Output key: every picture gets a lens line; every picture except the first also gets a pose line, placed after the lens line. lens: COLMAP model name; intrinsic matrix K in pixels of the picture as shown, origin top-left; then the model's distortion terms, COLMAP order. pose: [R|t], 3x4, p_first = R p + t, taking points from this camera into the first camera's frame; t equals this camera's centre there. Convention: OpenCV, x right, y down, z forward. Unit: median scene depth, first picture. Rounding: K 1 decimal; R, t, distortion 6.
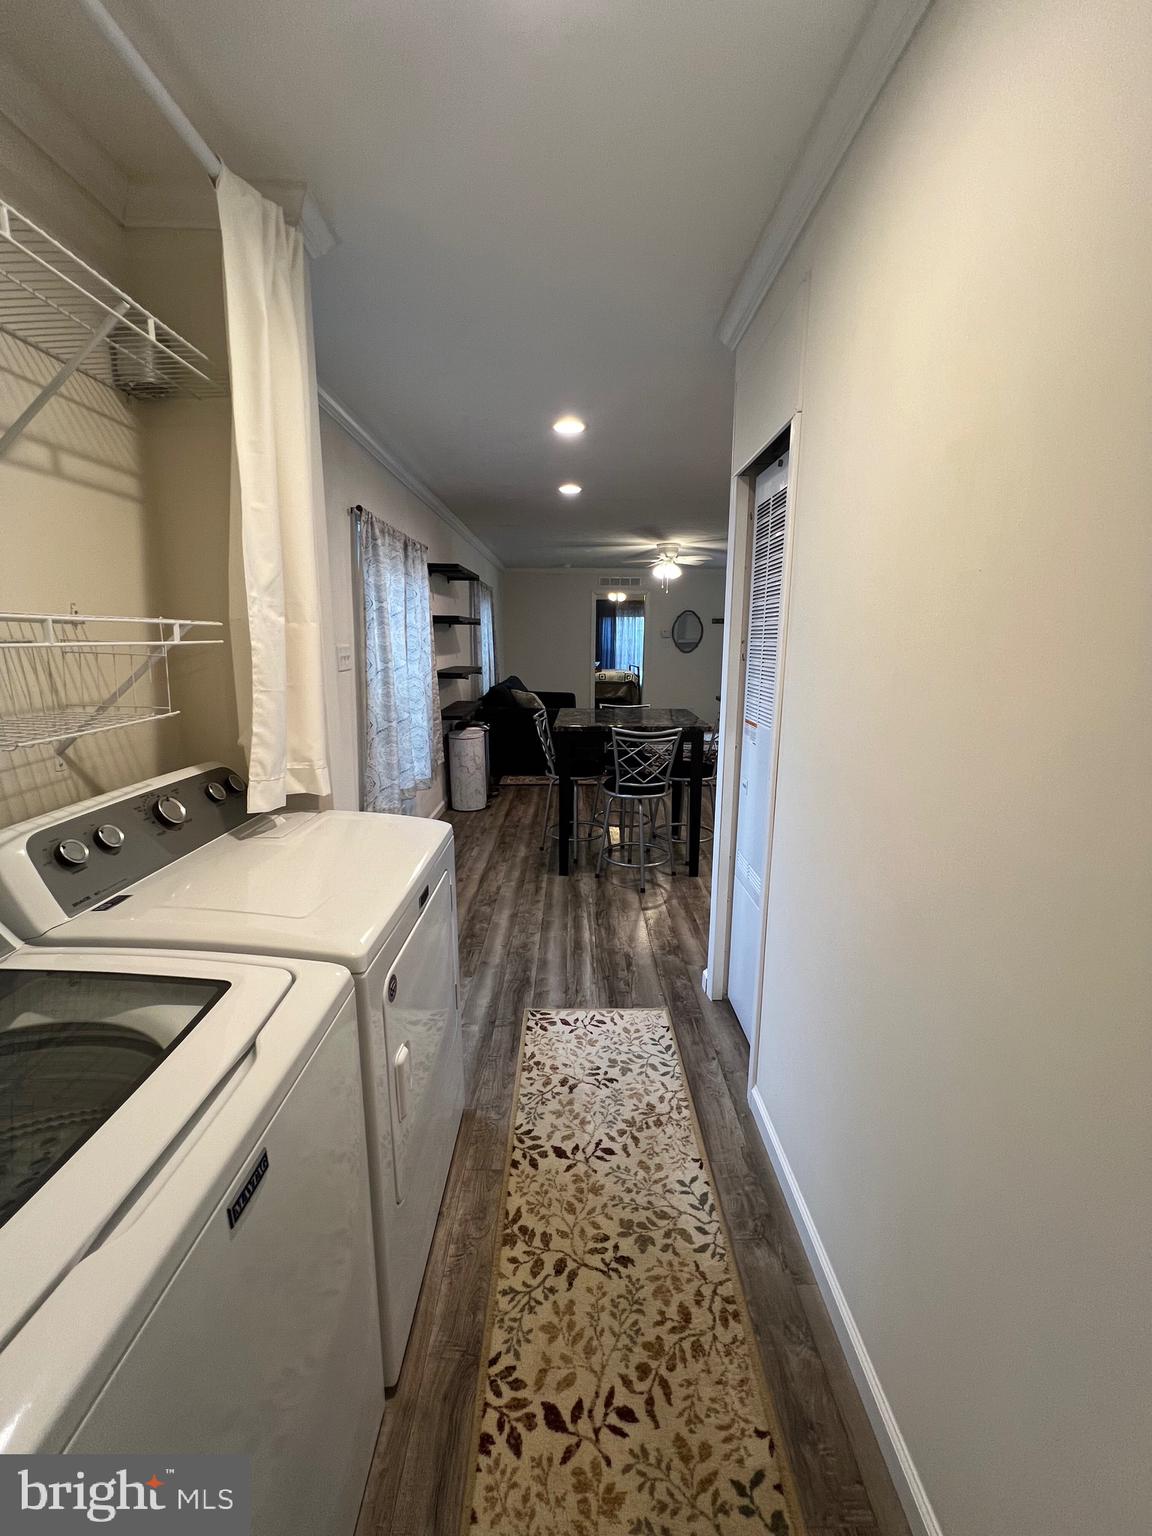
lens RADIAL K [[615.2, 0, 569.6], [0, 615.2, 759.6], [0, 0, 1]] dist [-0.002632, 0.001135]
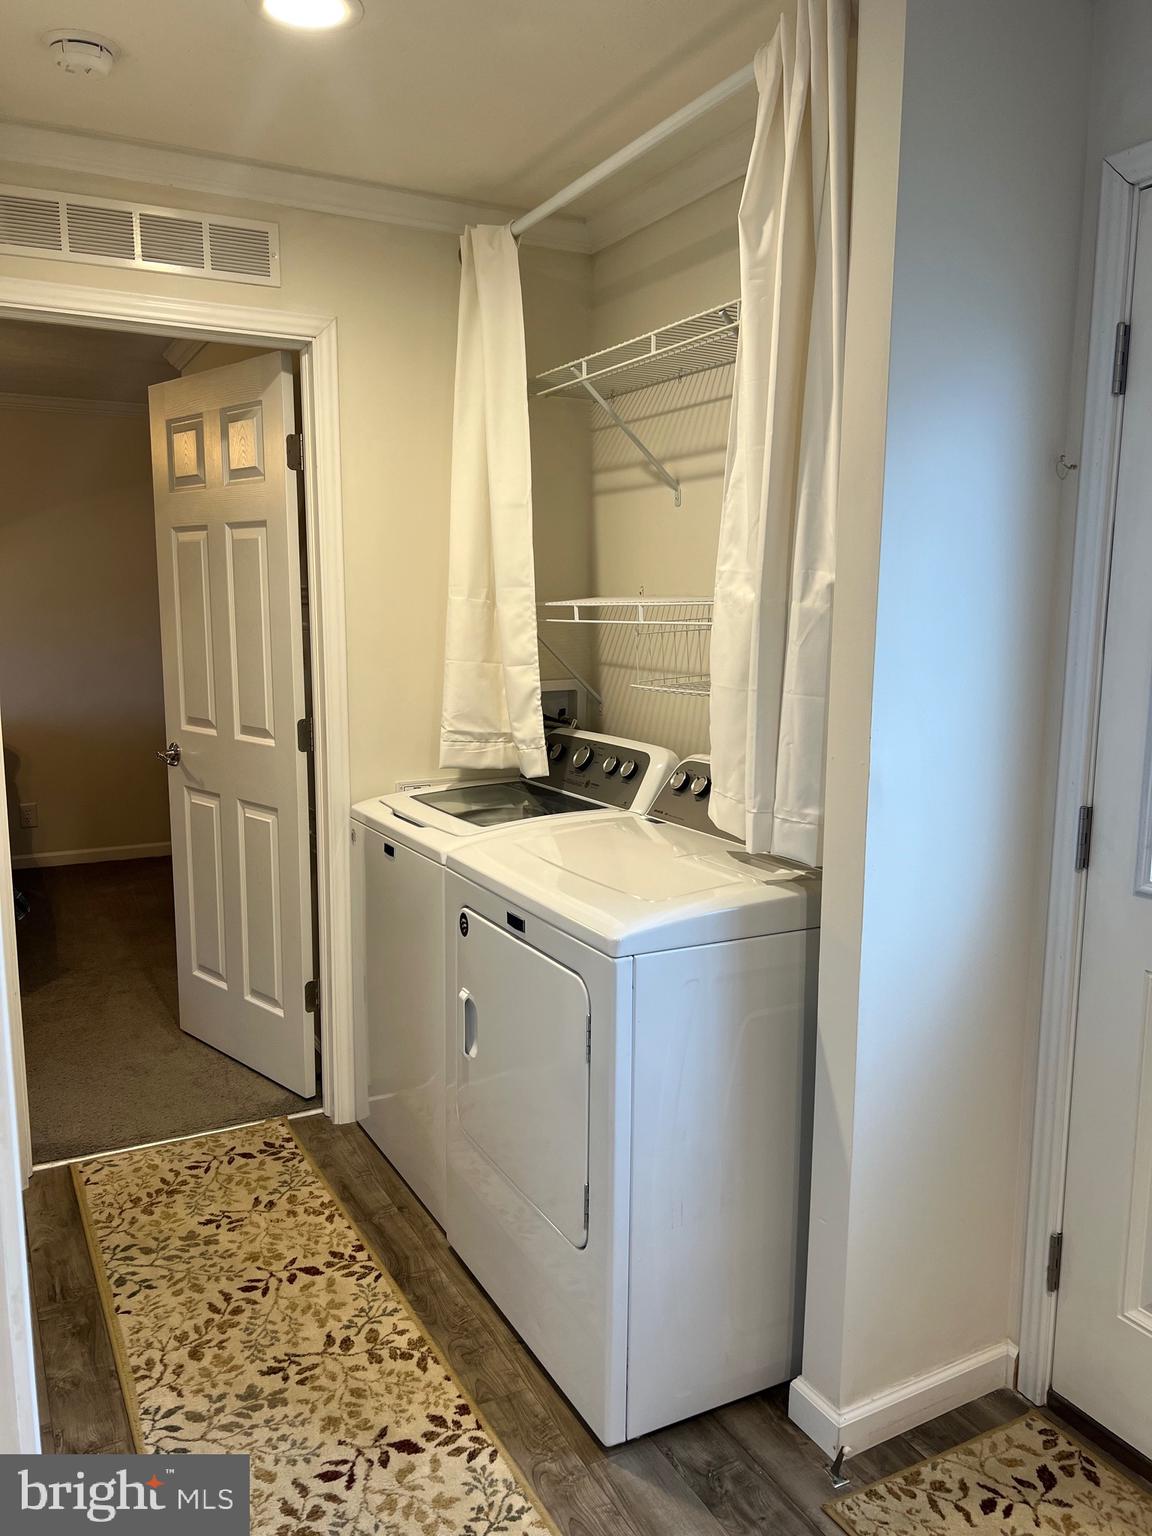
lens RADIAL K [[1152.8, 0, 568.0], [0, 1152.8, 776.2], [0, 0, 1]] dist [0.048576, -0.058606]
pose [[-0.880922, 0.061836, -0.469204, 0.372277], [-0.098866, 0.945508, 0.310227, -0.398760], [0.462819, 0.319674, -0.826805, 1.958187]]
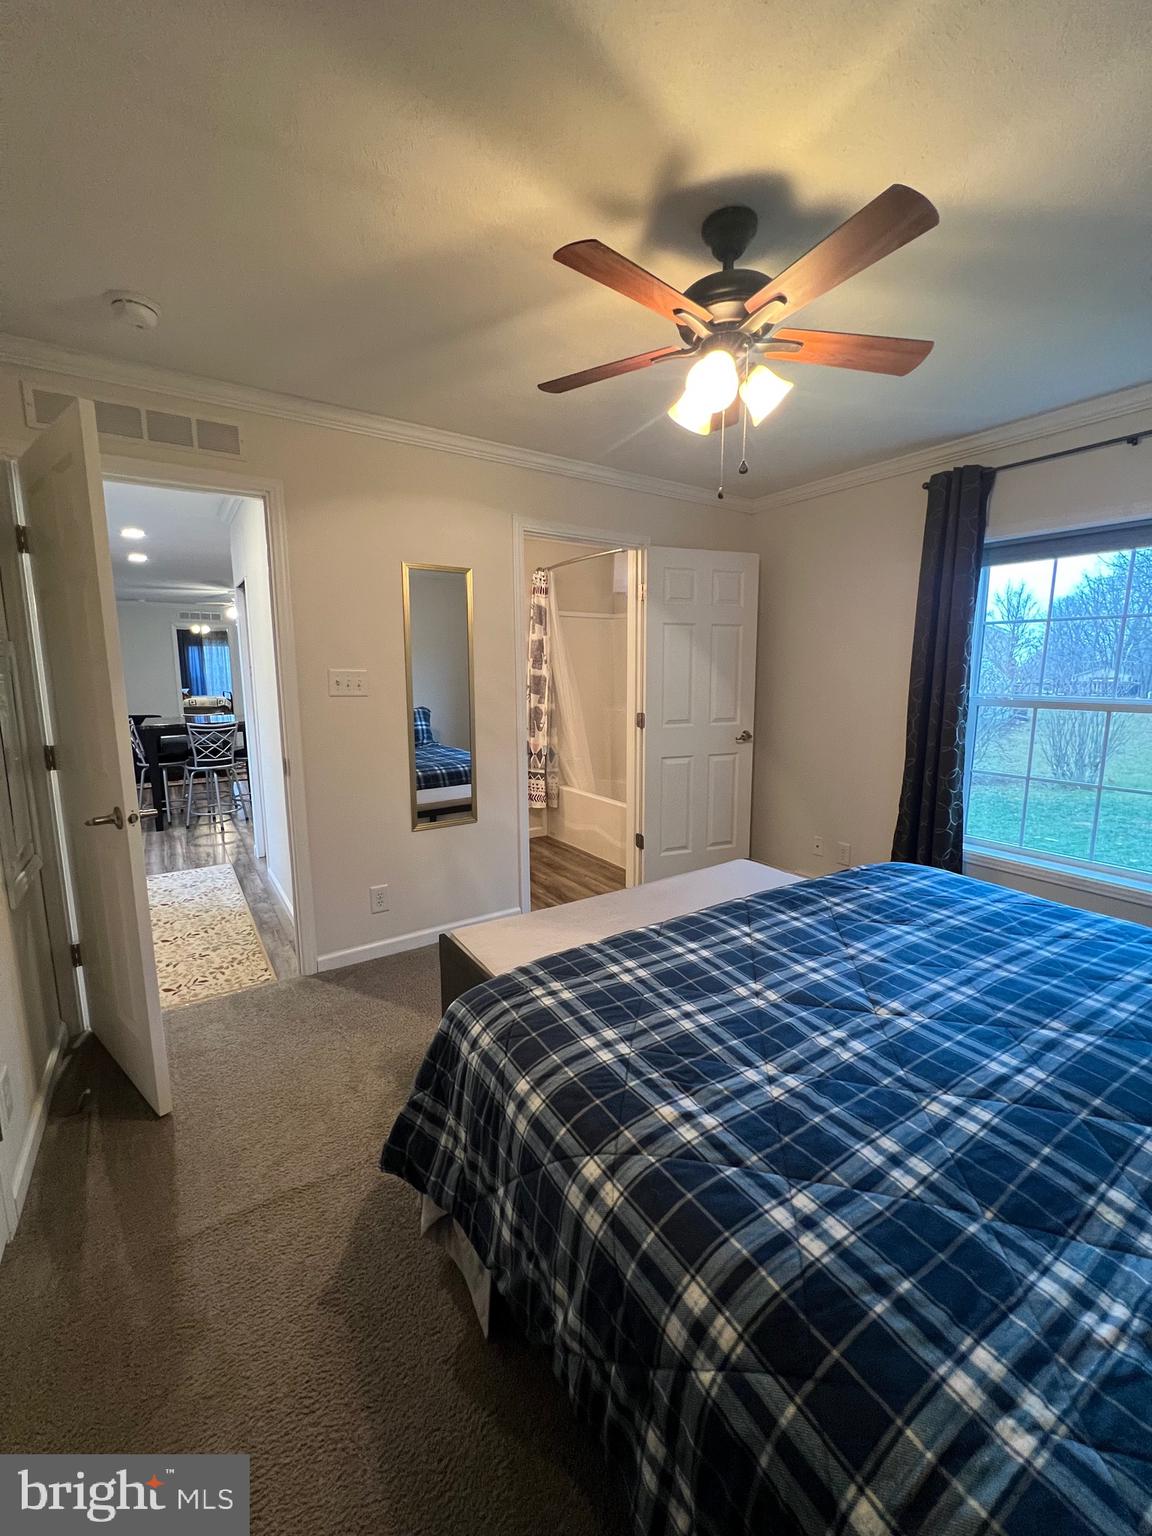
lens RADIAL K [[615.9, 0, 572.7], [0, 615.9, 760.4], [0, 0, 1]] dist [0.003160, 0.000097]
pose [[0.830382, -0.085853, 0.550541, 0.026912], [0.110148, 0.993853, -0.011153, 0.346157], [-0.546199, 0.069903, 0.834733, -1.705663]]
